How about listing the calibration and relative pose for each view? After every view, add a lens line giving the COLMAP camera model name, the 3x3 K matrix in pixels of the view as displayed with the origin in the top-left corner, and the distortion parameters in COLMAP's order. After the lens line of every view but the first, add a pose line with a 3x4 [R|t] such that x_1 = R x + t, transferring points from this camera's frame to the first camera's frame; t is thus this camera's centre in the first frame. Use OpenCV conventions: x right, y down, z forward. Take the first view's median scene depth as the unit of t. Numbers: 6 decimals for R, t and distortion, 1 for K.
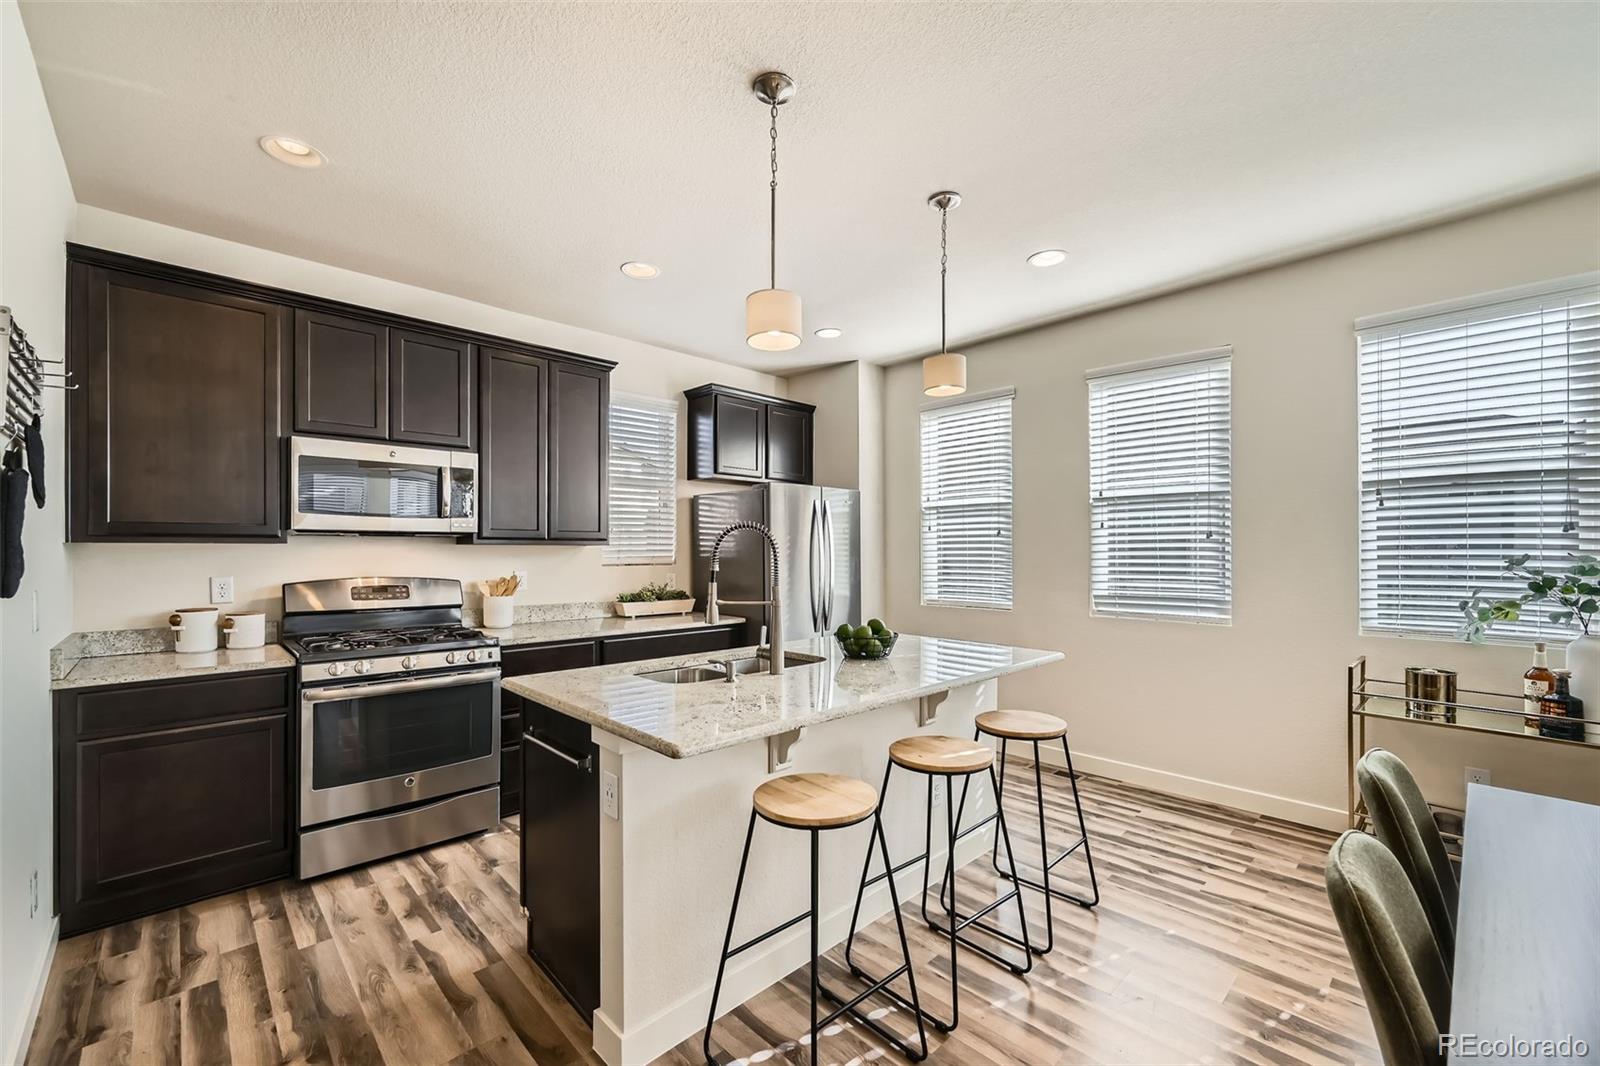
lens RADIAL K [[643.0, 0, 815.5], [0, 643.0, 540.6], [0, 0, 1]] dist [-0.003382, 0.000959]
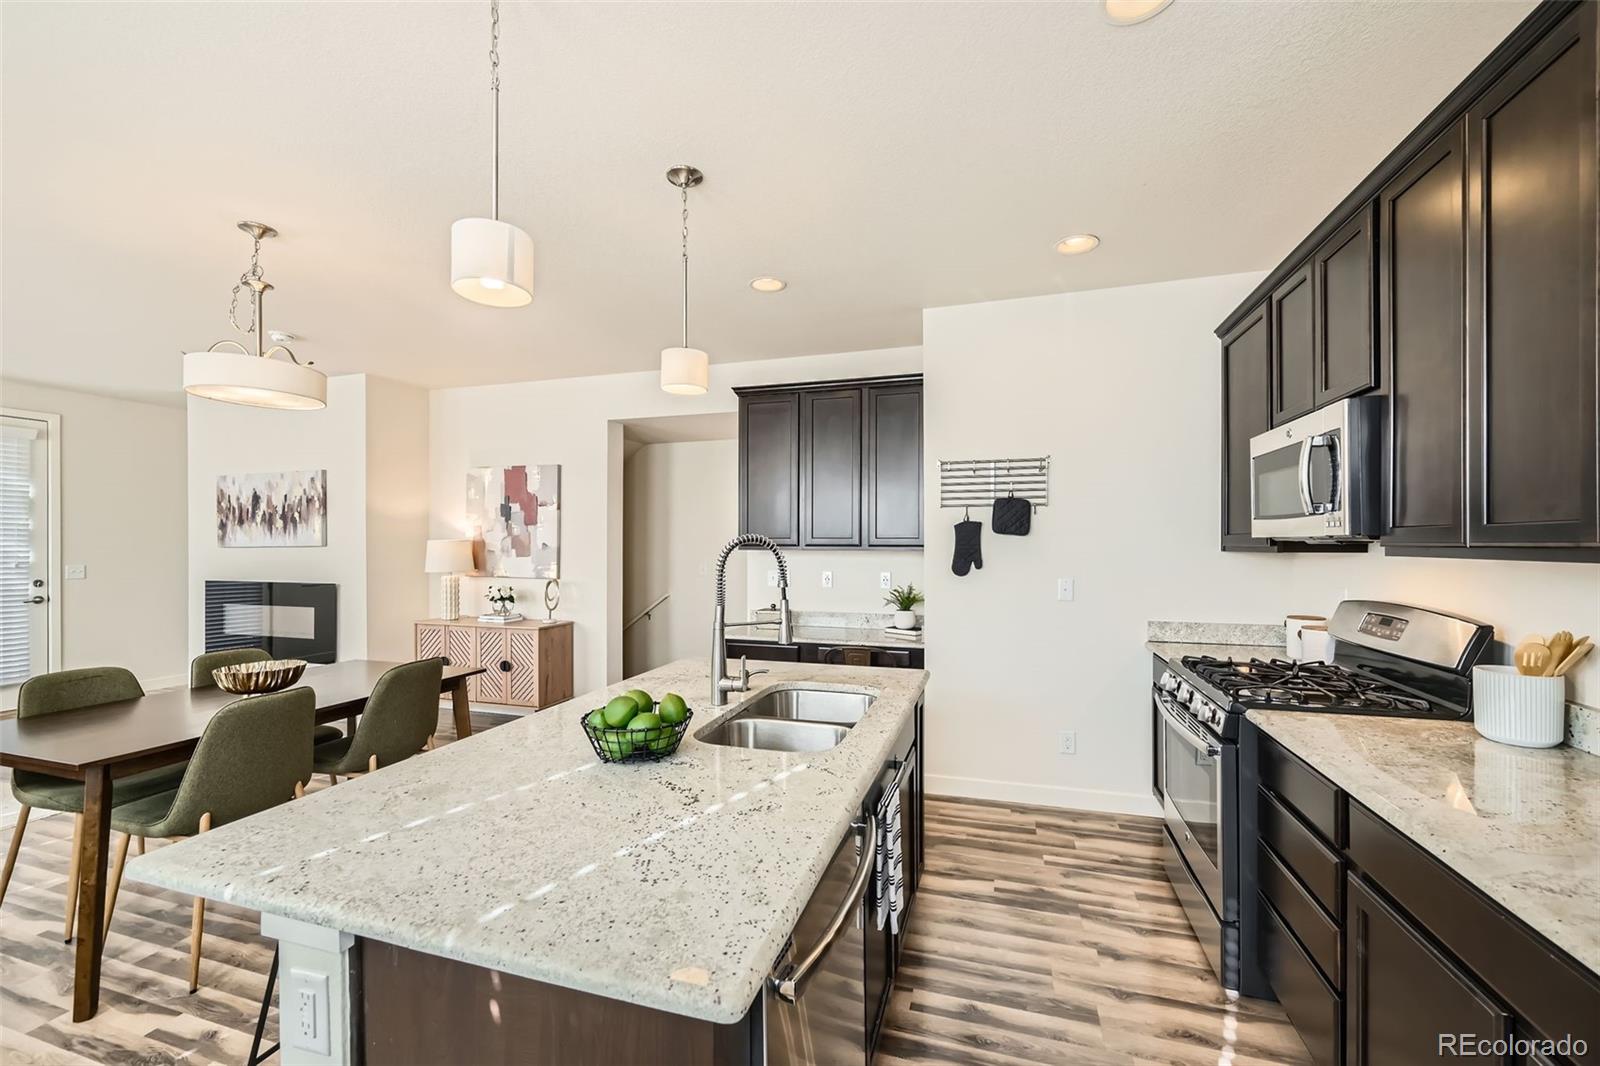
lens RADIAL K [[643.0, 0, 799.3], [0, 643.0, 542.2], [0, 0, 1]] dist [-0.003382, 0.000959]
pose [[-0.889745, -0.000132, -0.456458, 0.188953], [0.007271, 0.999869, -0.014463, -0.001923], [0.456400, -0.016188, -0.889628, 1.411948]]
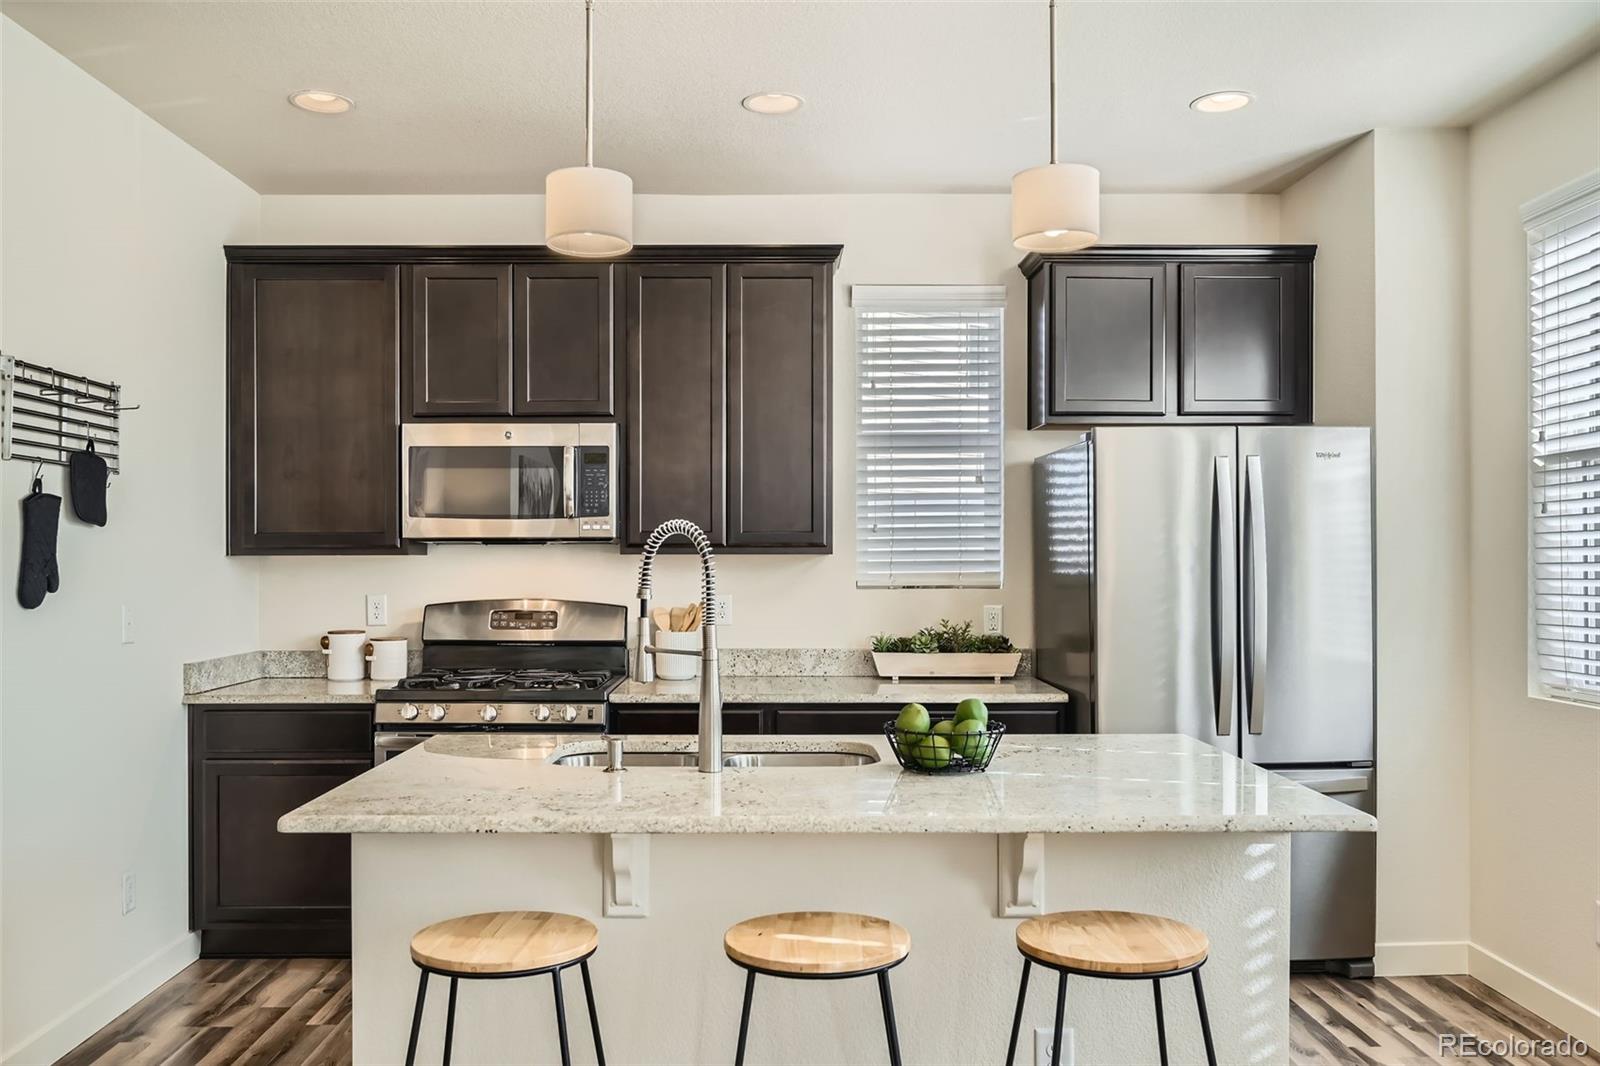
lens RADIAL K [[1298.5, 0, 809.5], [0, 1298.5, 544.6], [0, 0, 1]] dist [-0.009208, 0.001196]
pose [[0.725496, -0.010040, -0.688153, 0.641965], [0.012188, 0.999924, -0.001739, 0.000282], [0.688119, -0.007125, 0.725563, 0.145730]]
